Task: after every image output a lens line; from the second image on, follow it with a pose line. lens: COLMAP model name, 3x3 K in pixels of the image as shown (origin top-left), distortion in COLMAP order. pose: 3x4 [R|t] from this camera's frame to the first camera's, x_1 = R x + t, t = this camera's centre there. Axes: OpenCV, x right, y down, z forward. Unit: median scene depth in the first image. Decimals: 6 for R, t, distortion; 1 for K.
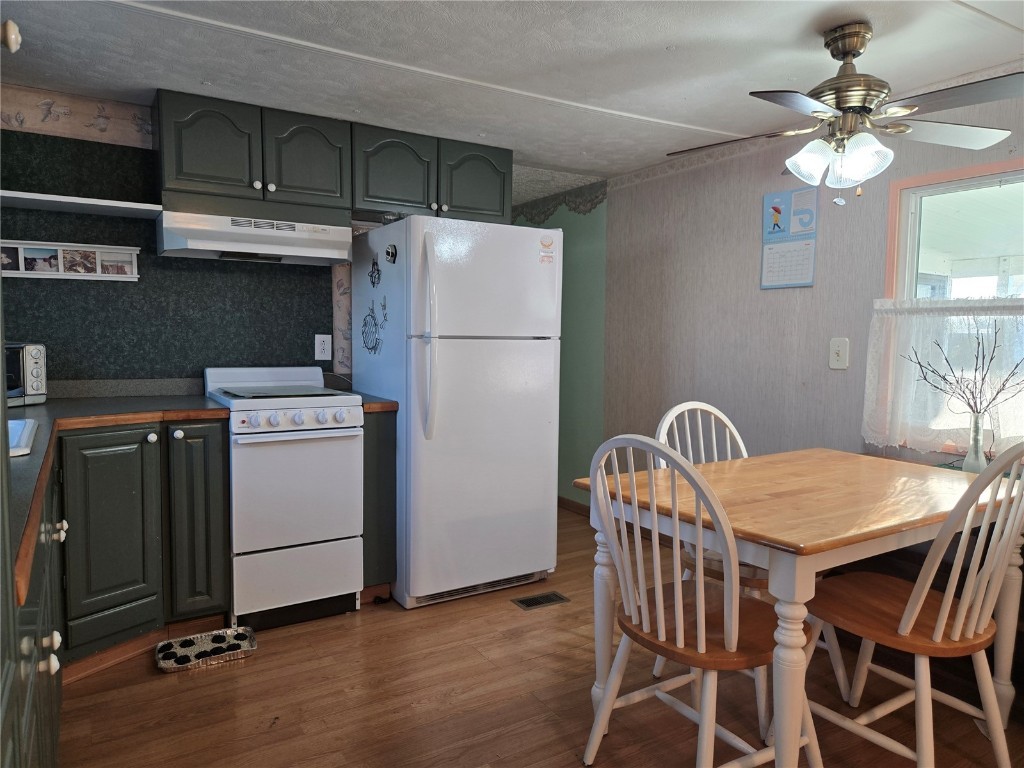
lens RADIAL K [[692.3, 0, 511.5], [0, 692.3, 389.7], [0, 0, 1]] dist [0.061041, -0.054589]
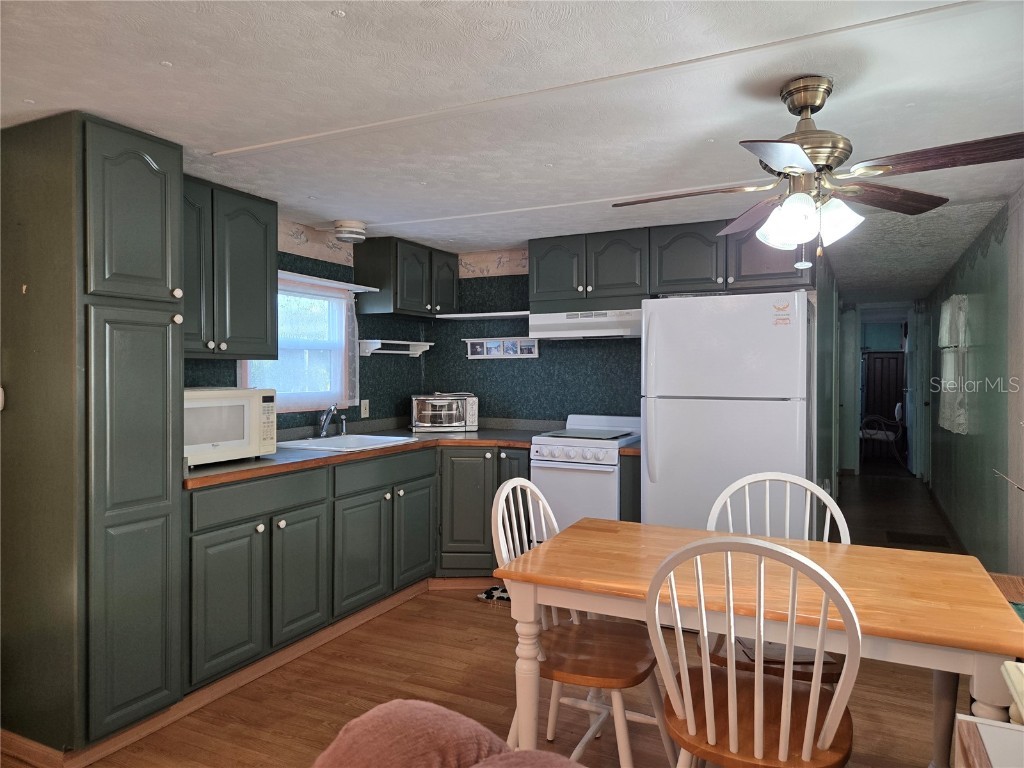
lens RADIAL K [[692.3, 0, 512.9], [0, 692.3, 381.2], [0, 0, 1]] dist [0.061041, -0.054589]
pose [[0.526702, 0.002584, -0.850046, 0.794737], [-0.062366, 0.997418, -0.035611, -0.045706], [0.847759, 0.071770, 0.525503, 0.154557]]
